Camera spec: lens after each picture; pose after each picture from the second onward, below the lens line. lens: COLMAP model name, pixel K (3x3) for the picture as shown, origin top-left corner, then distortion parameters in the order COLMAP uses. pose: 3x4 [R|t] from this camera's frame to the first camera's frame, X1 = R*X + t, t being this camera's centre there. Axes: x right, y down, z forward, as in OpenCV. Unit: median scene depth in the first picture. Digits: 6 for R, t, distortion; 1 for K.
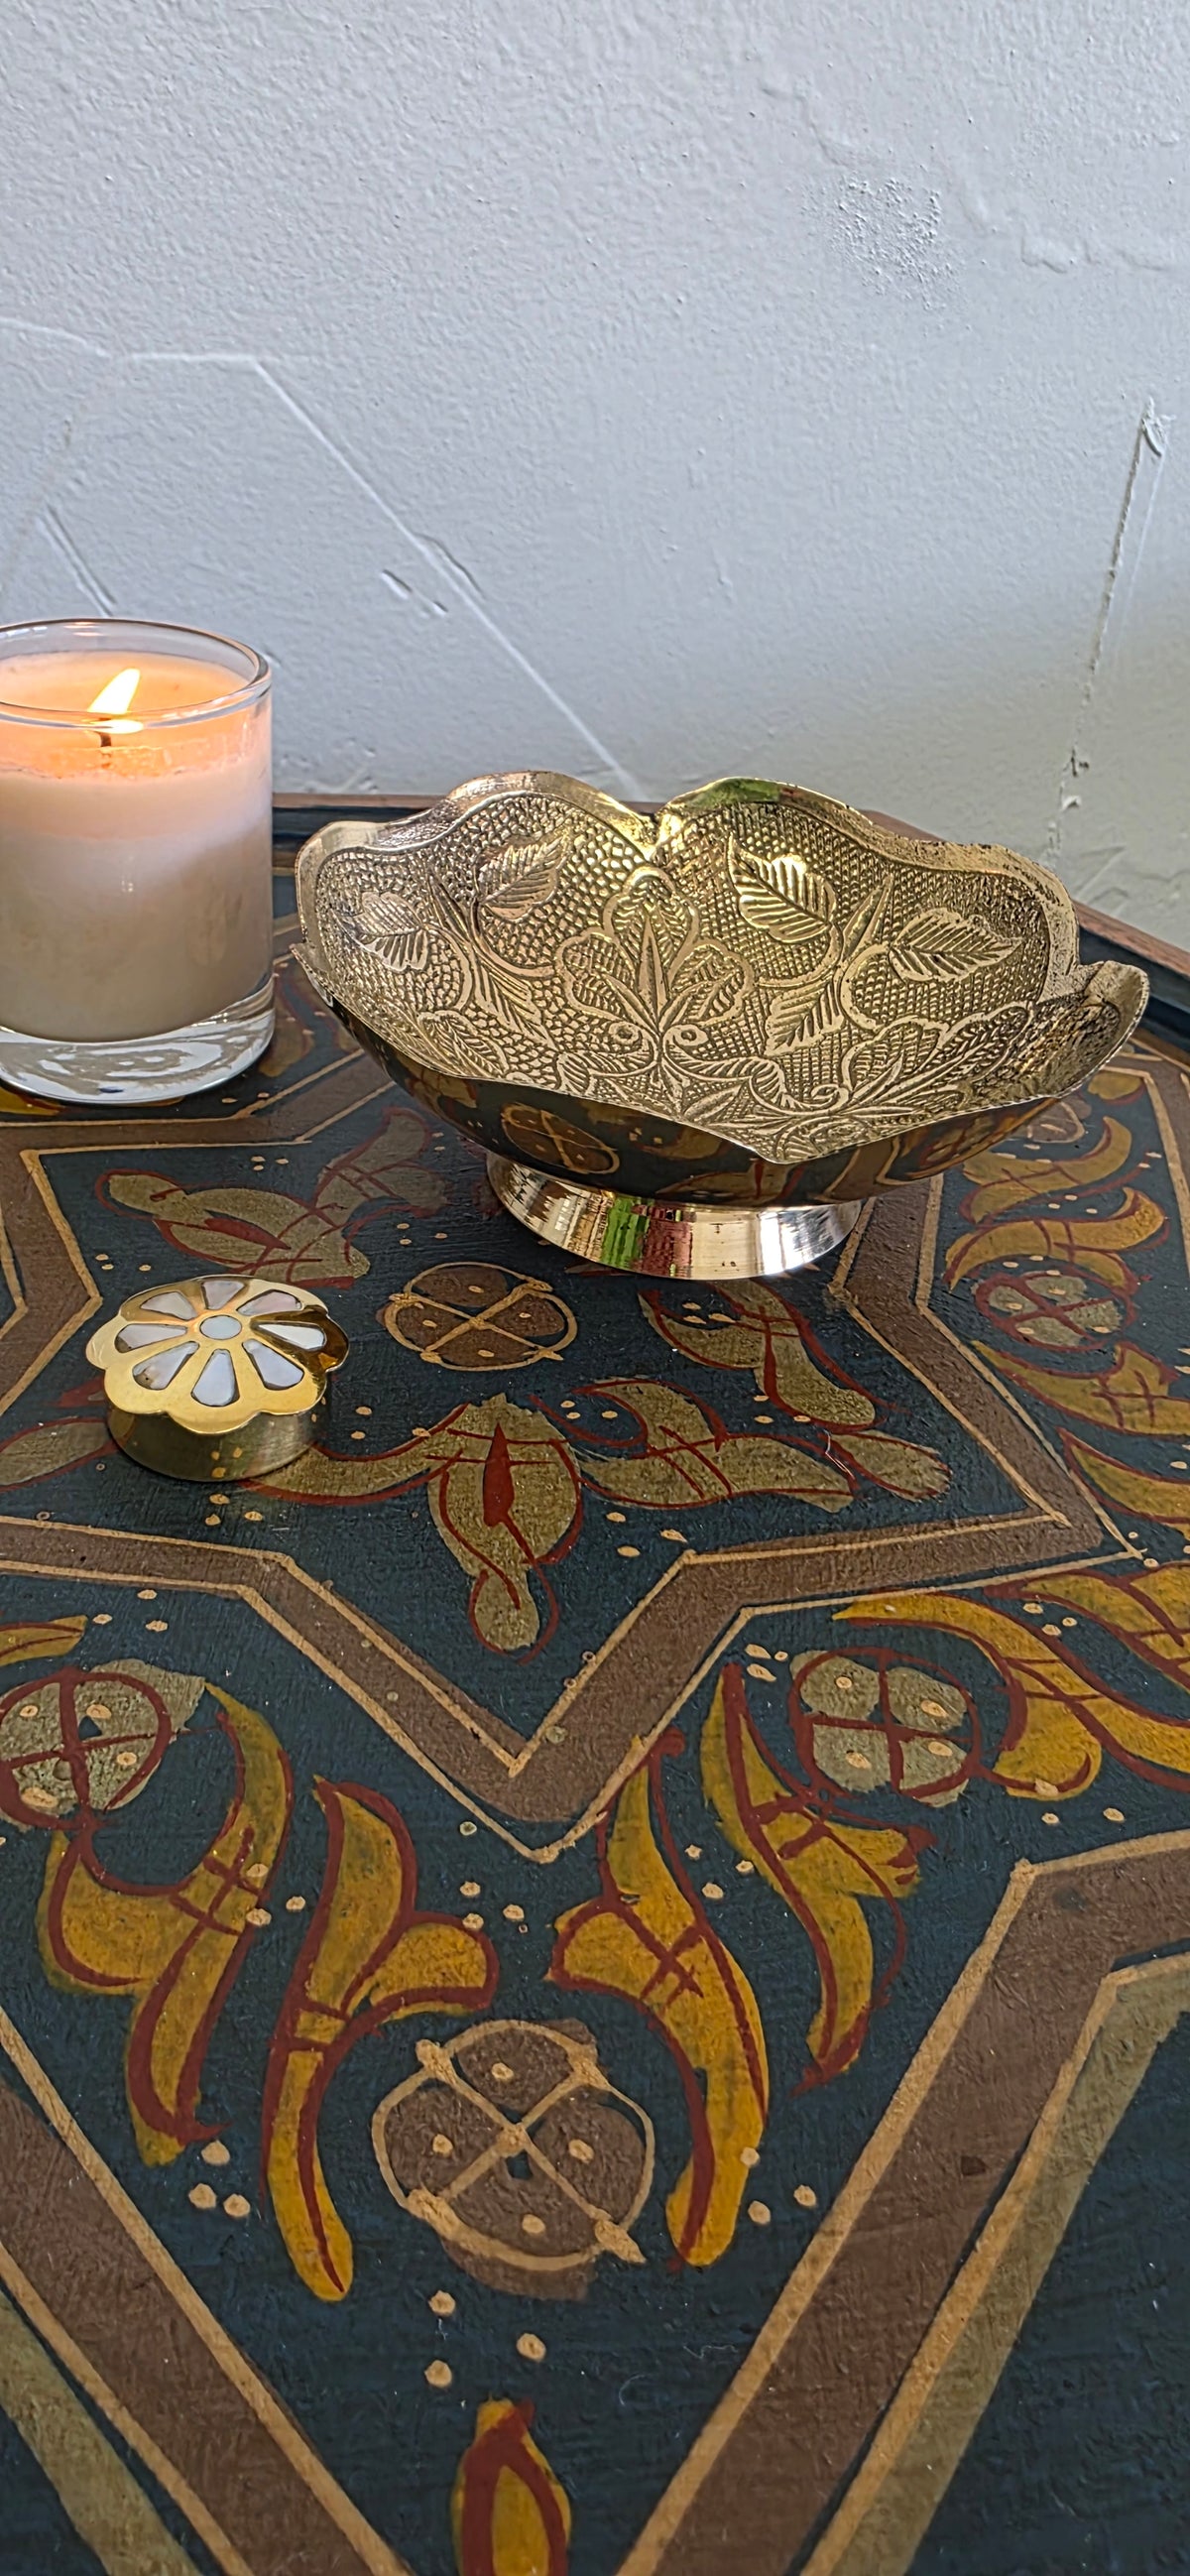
lens RADIAL K [[1697.6, 0, 539.7], [0, 1697.6, 1181.7], [0, 0, 1]] dist [0.002034, -0.010259]
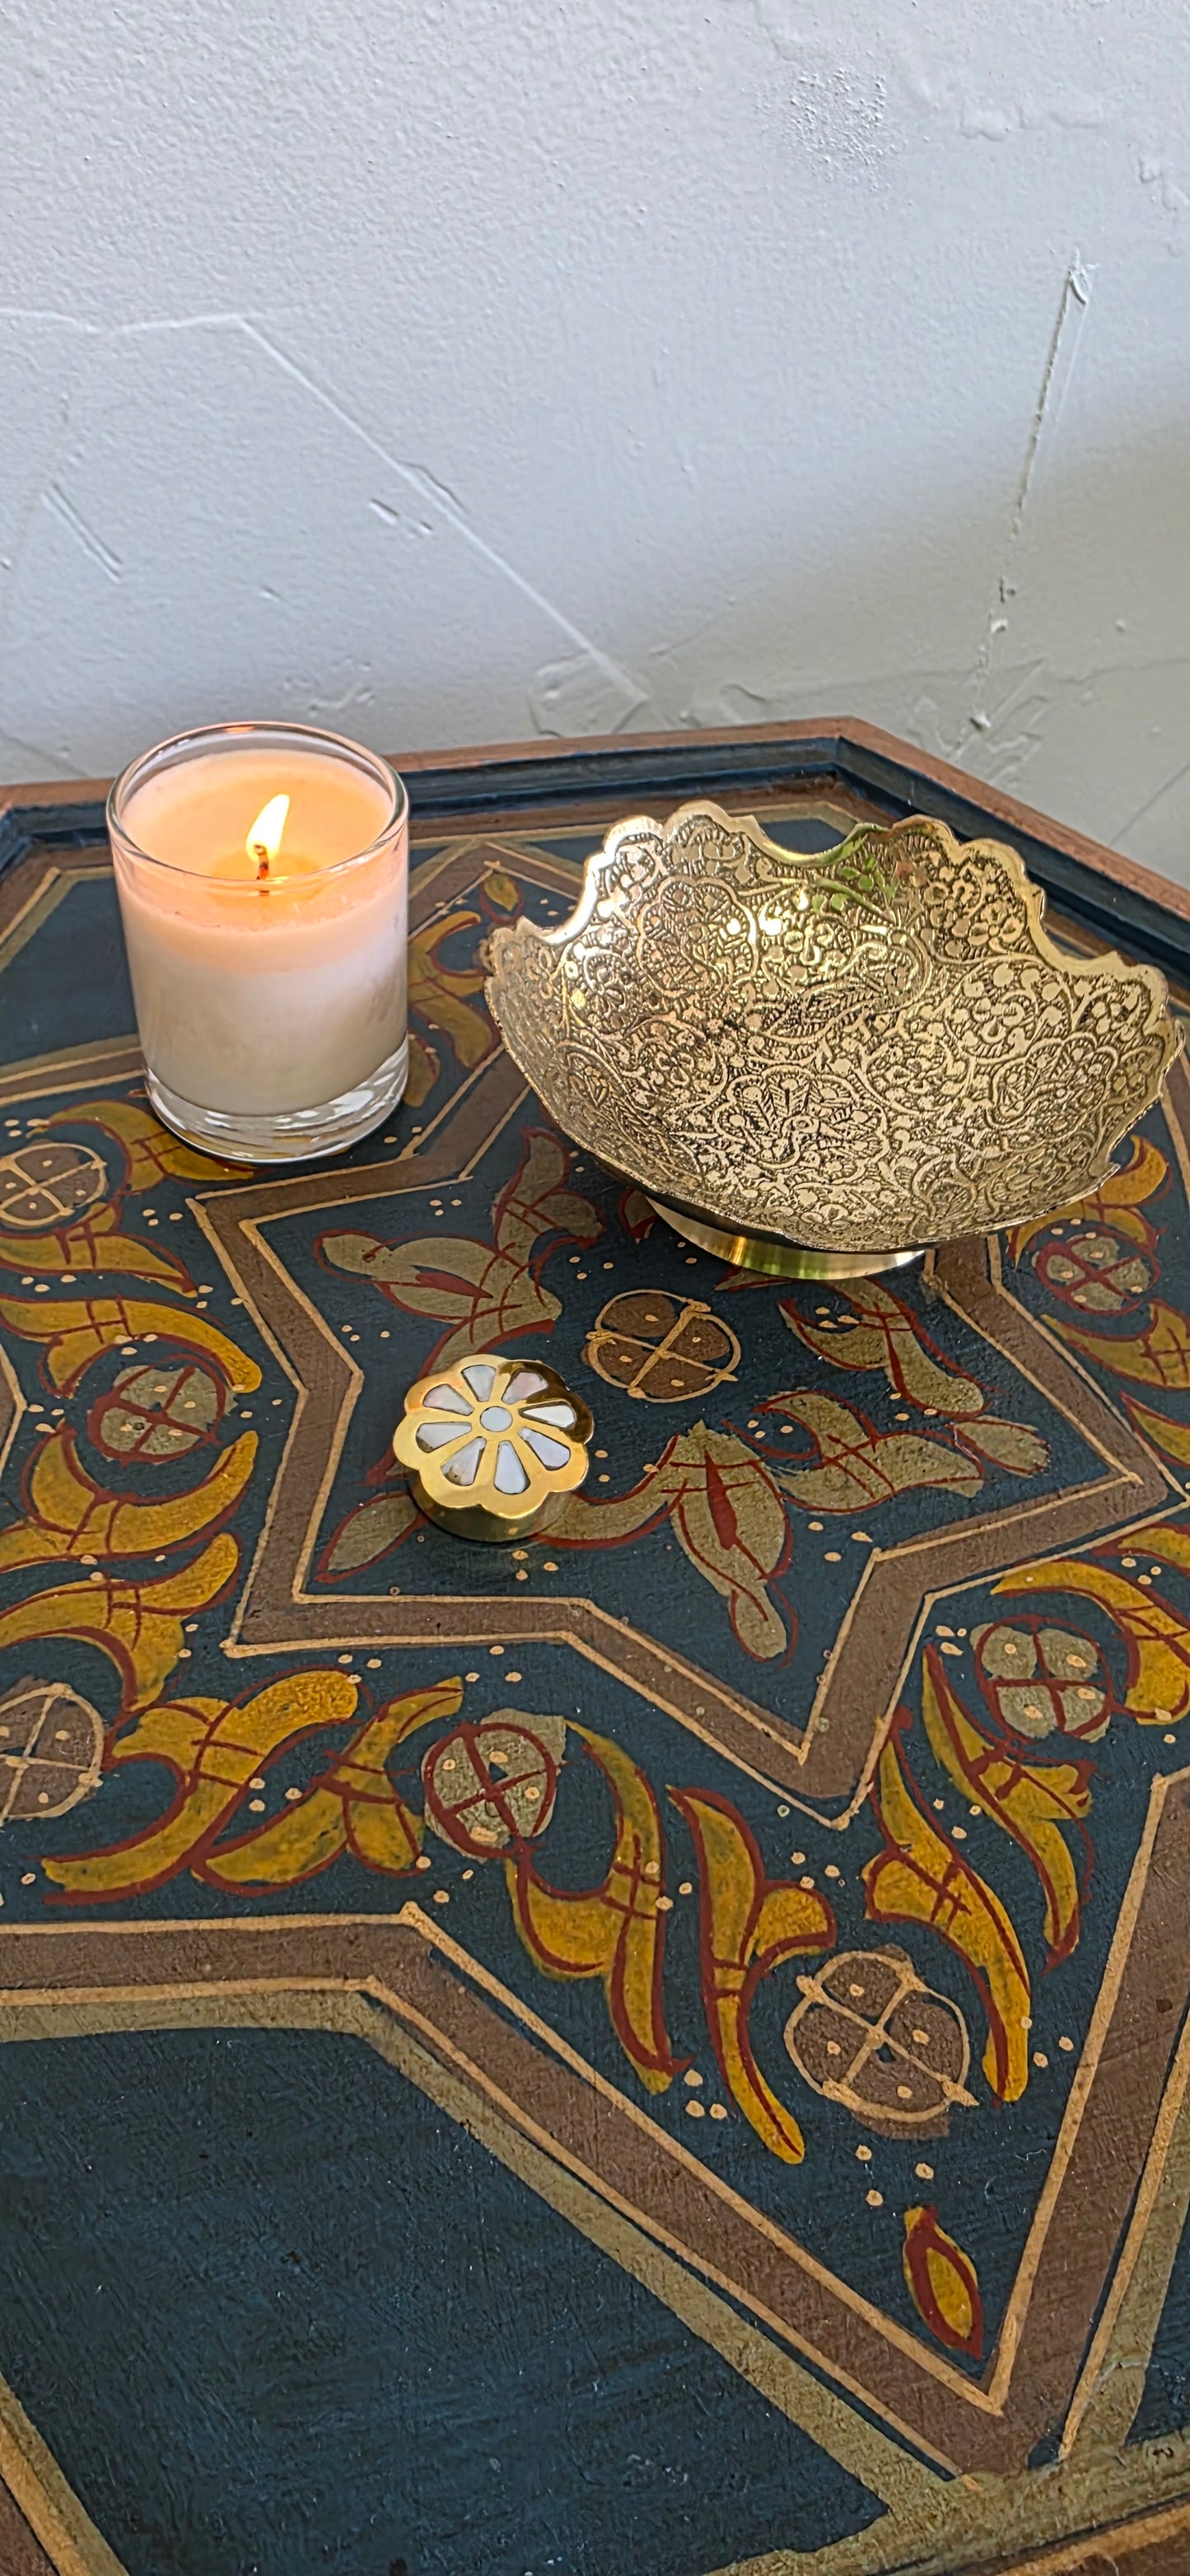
lens RADIAL K [[1697.8, 0, 537.3], [0, 1697.8, 1140.5], [0, 0, 1]] dist [0.002034, -0.010259]
pose [[0.990961, -0.107171, 0.080683, -0.266067], [0.088222, 0.973743, 0.209862, -0.426477], [-0.101056, -0.200847, 0.974396, -0.222861]]
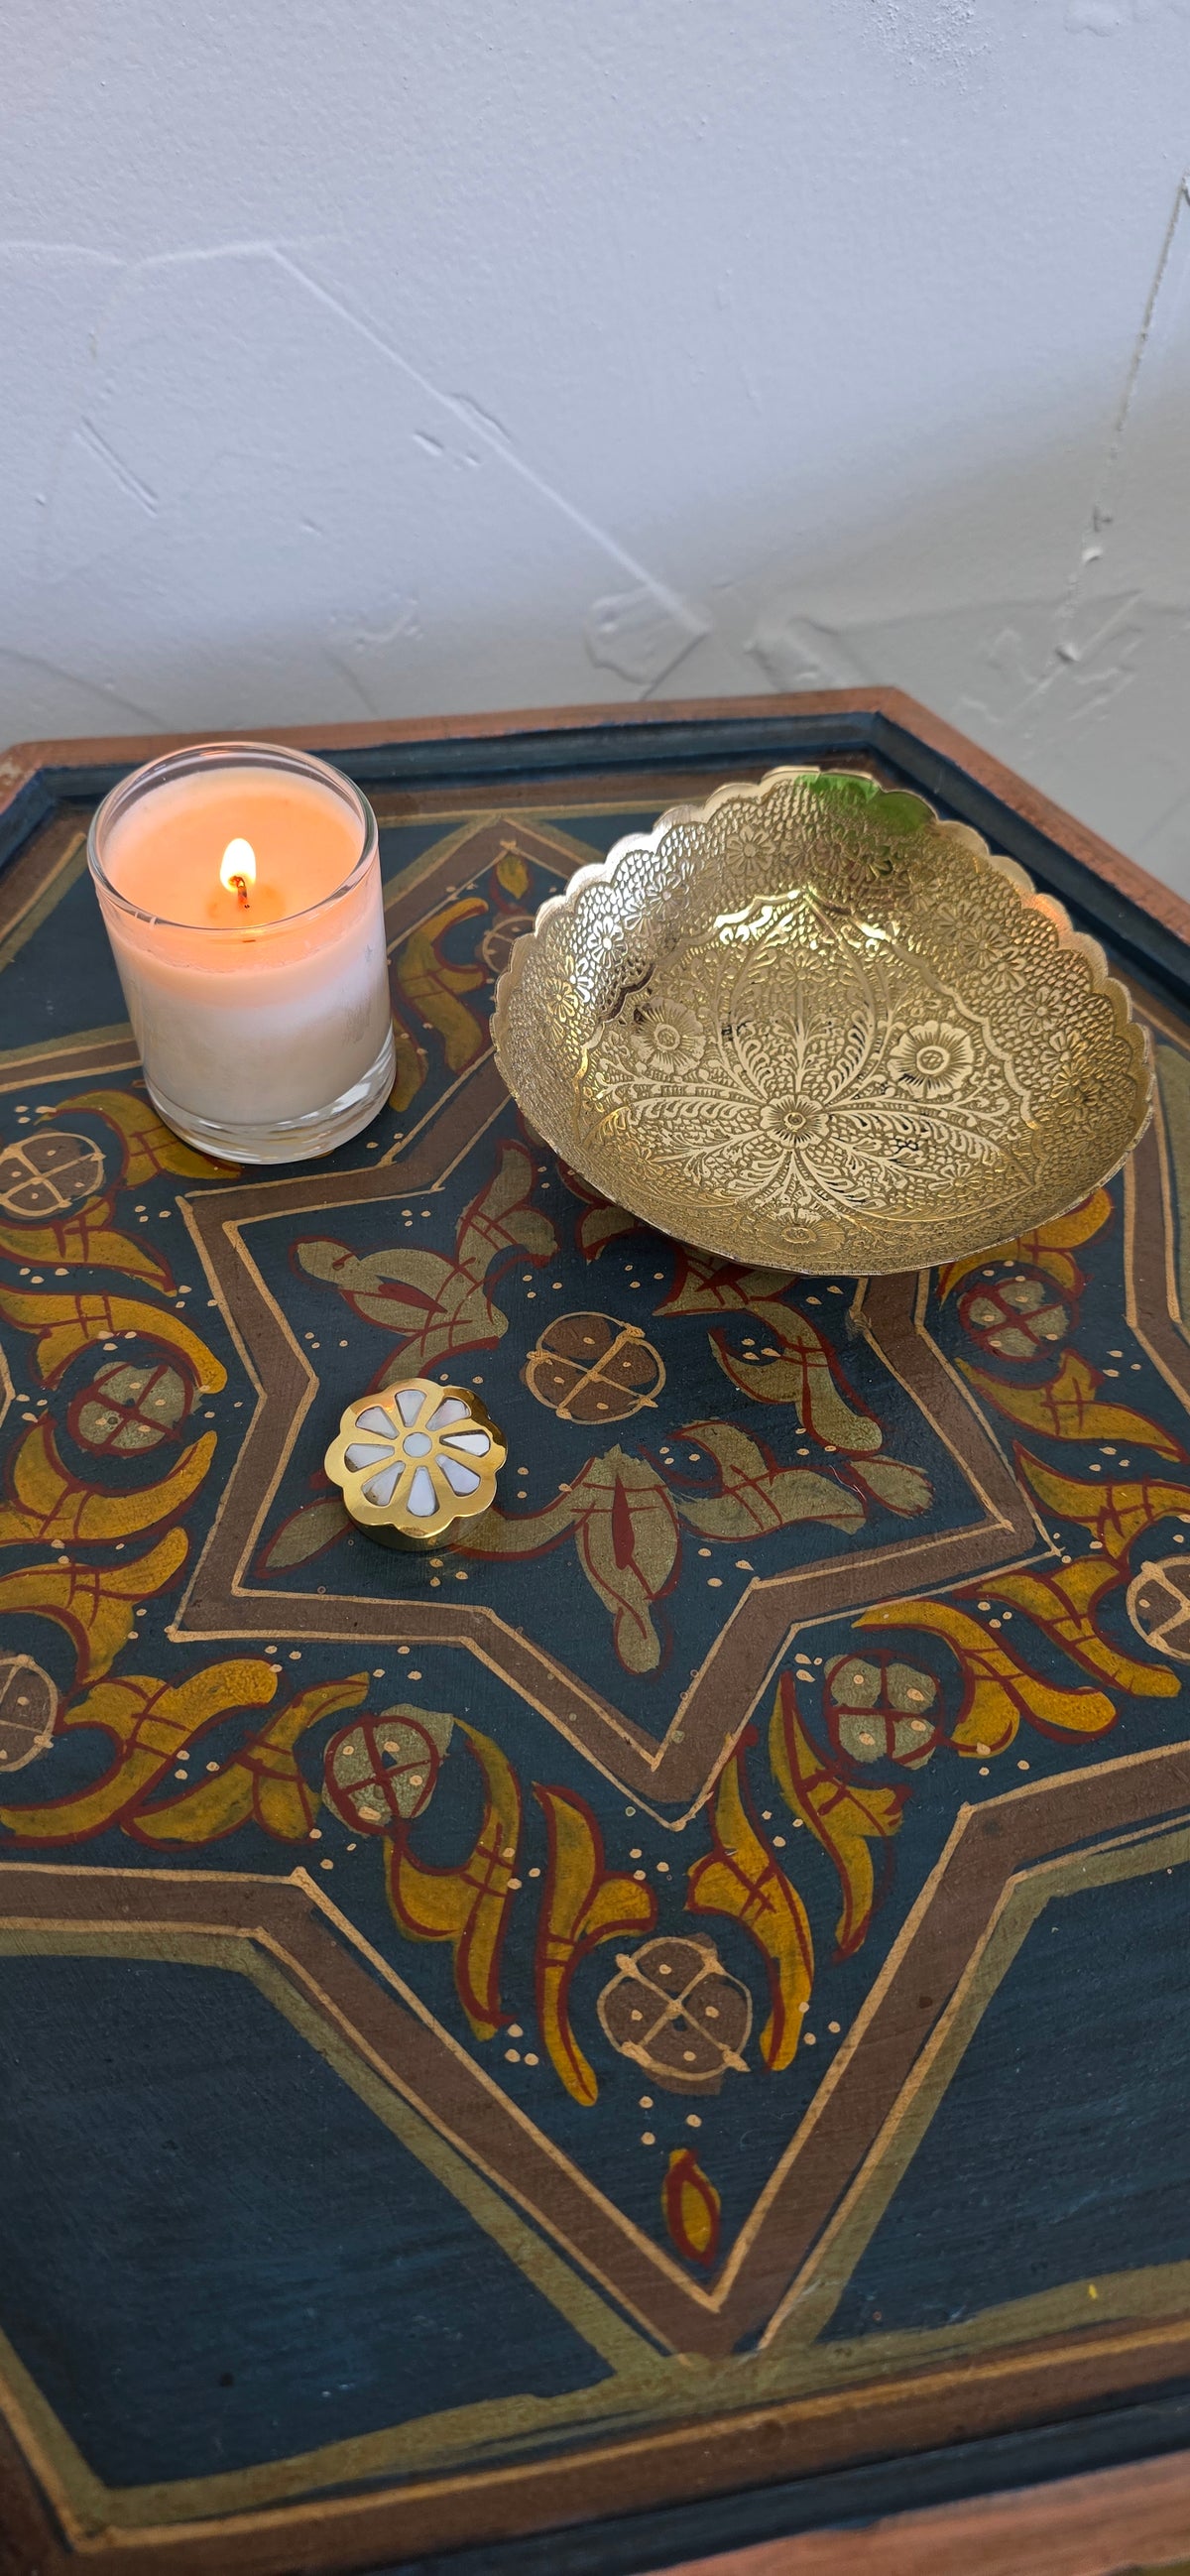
lens RADIAL K [[1697.6, 0, 591.9], [0, 1697.6, 1268.3], [0, 0, 1]] dist [0.002034, -0.010259]
pose [[0.998196, -0.059888, 0.004254, -0.048214], [0.053470, 0.918974, 0.390675, -0.663264], [-0.027306, -0.389743, 0.920519, -0.276160]]
